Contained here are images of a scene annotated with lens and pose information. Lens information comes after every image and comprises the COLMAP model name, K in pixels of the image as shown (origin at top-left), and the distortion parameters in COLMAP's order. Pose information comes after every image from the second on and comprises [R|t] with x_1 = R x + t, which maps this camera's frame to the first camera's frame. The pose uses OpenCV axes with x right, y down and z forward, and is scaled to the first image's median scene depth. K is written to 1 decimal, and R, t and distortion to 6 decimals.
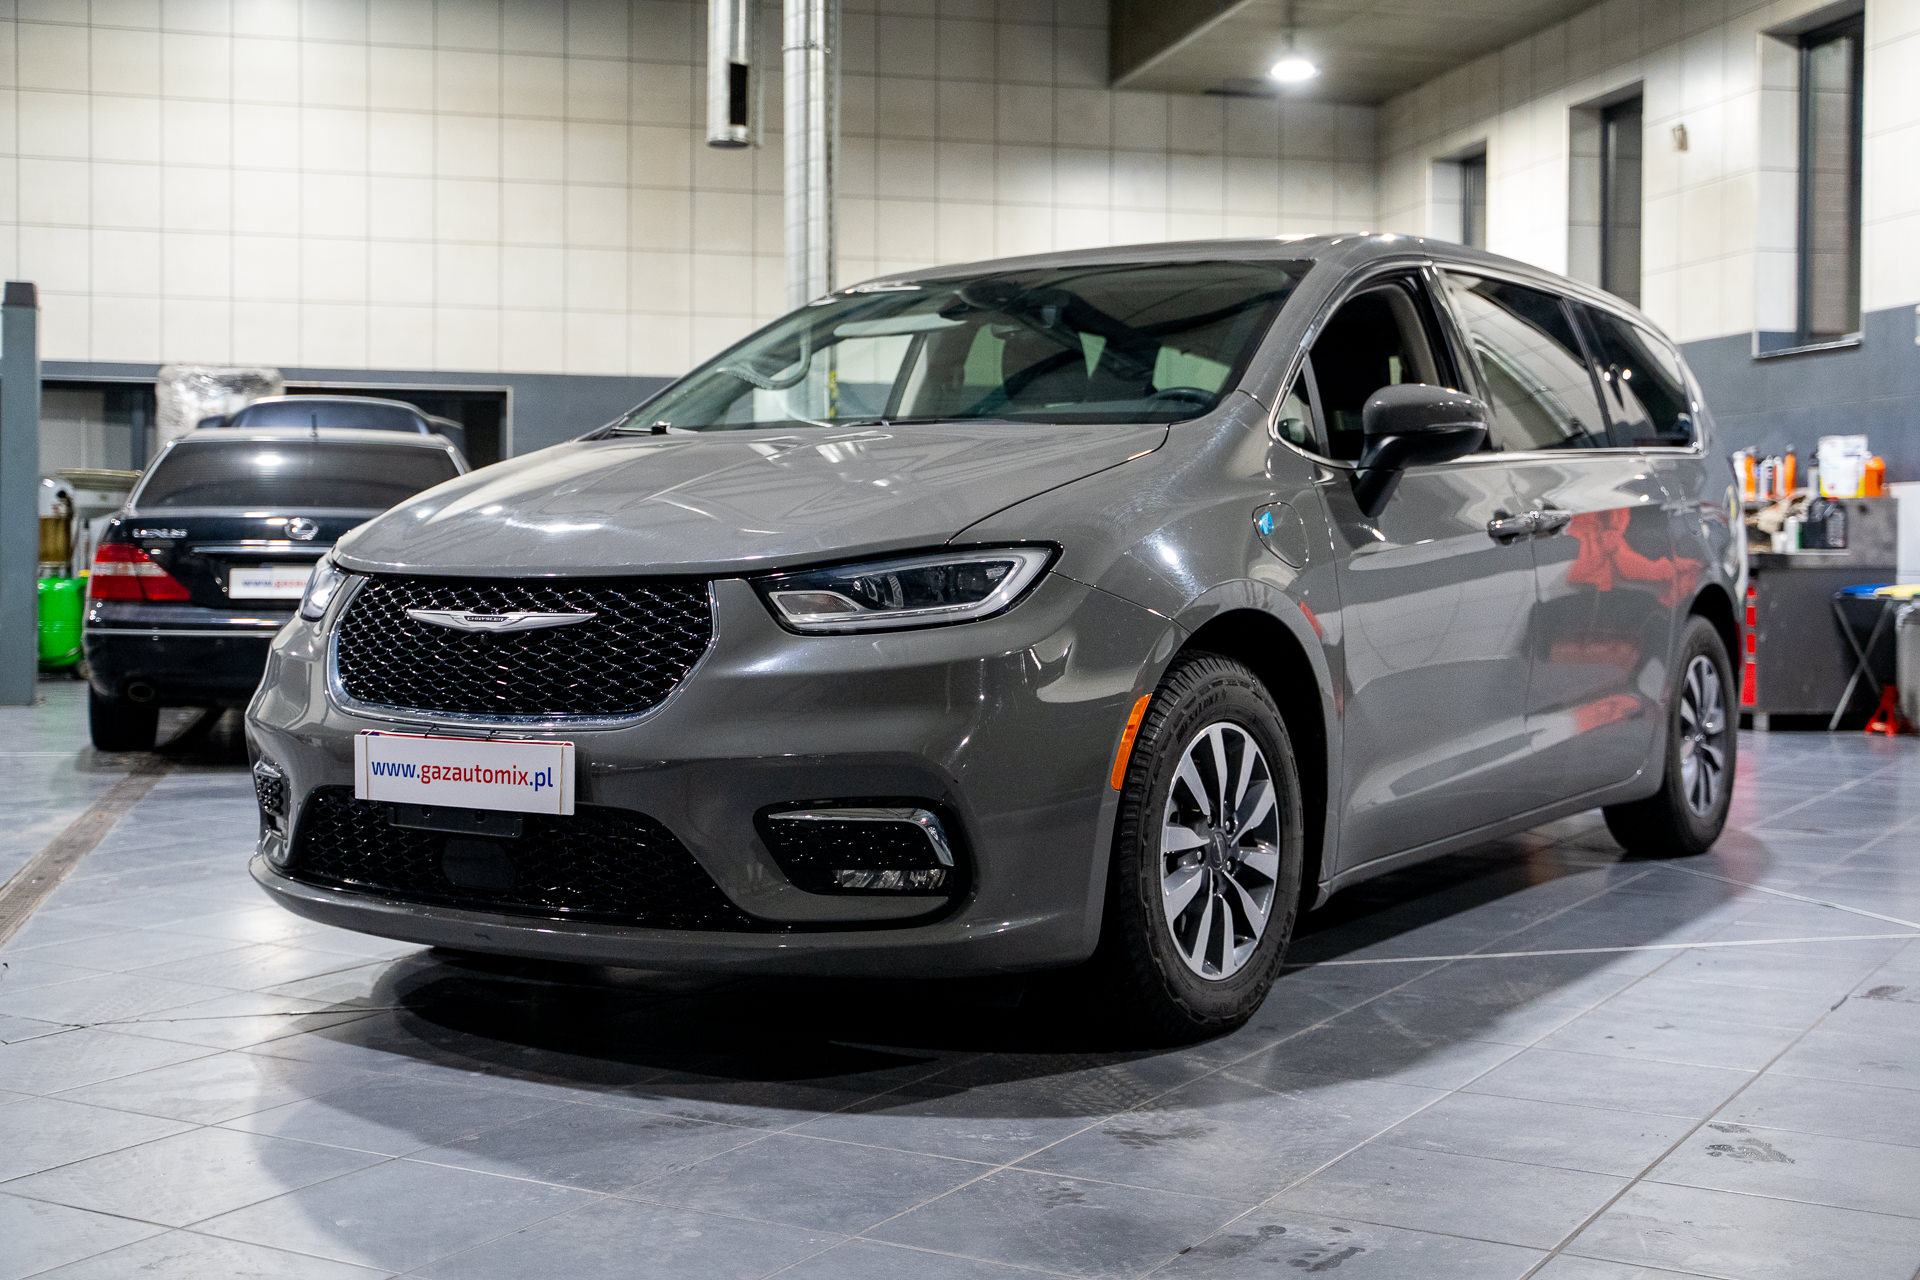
lens RADIAL K [[2316.8, 0, 952.0], [0, 2316.8, 566.7], [0, 0, 1]] dist [0.027699, 0.000000]
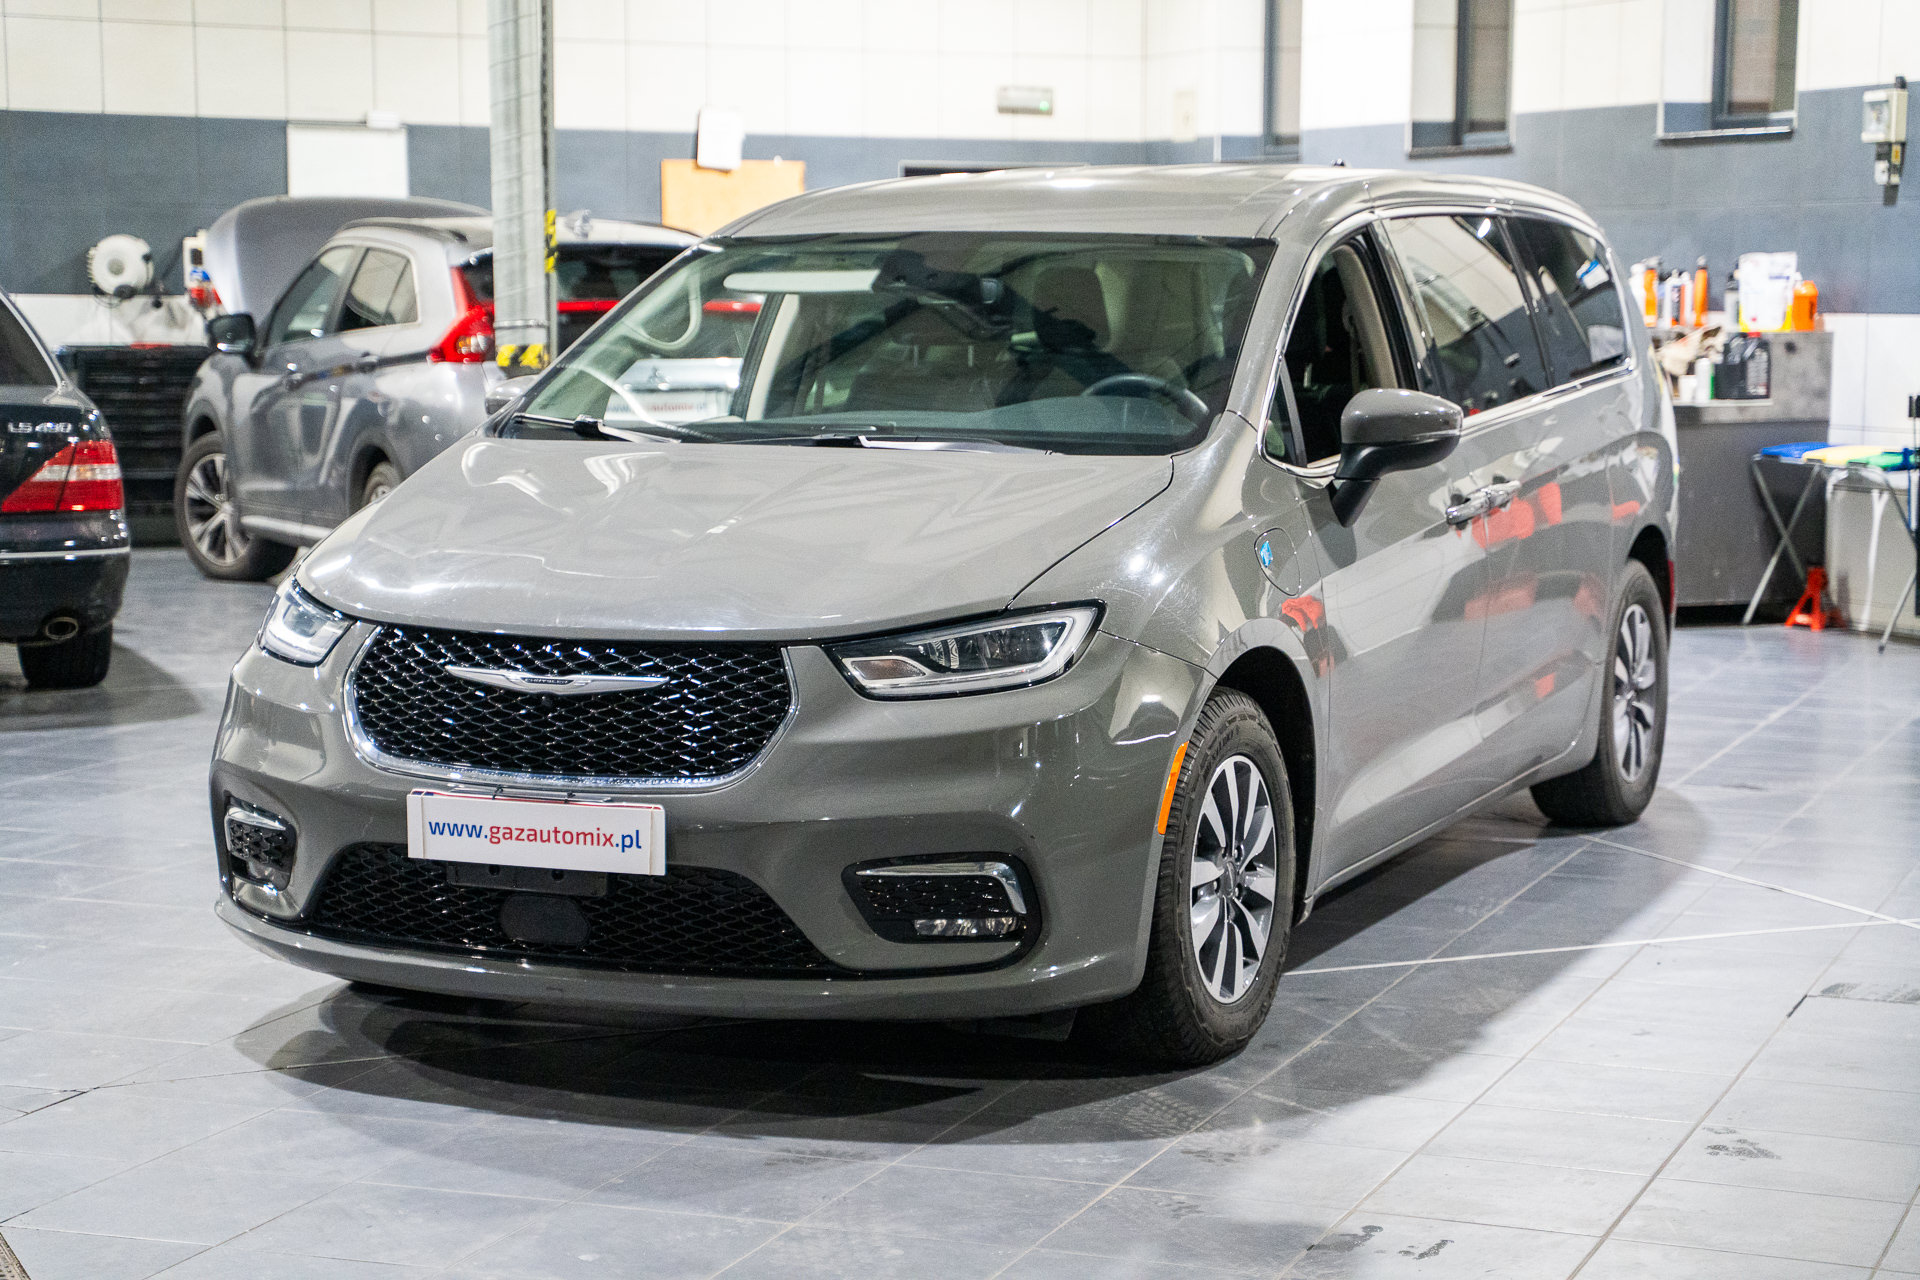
lens RADIAL K [[3647.7, 0, 949.3], [0, 3647.7, 627.2], [0, 0, 1]] dist [0.252243, 0.000000]
pose [[0.986961, -0.017319, 0.160028, -0.266376], [0.001327, 0.995036, 0.099505, -0.151146], [-0.160957, -0.097995, 0.982084, -0.569460]]
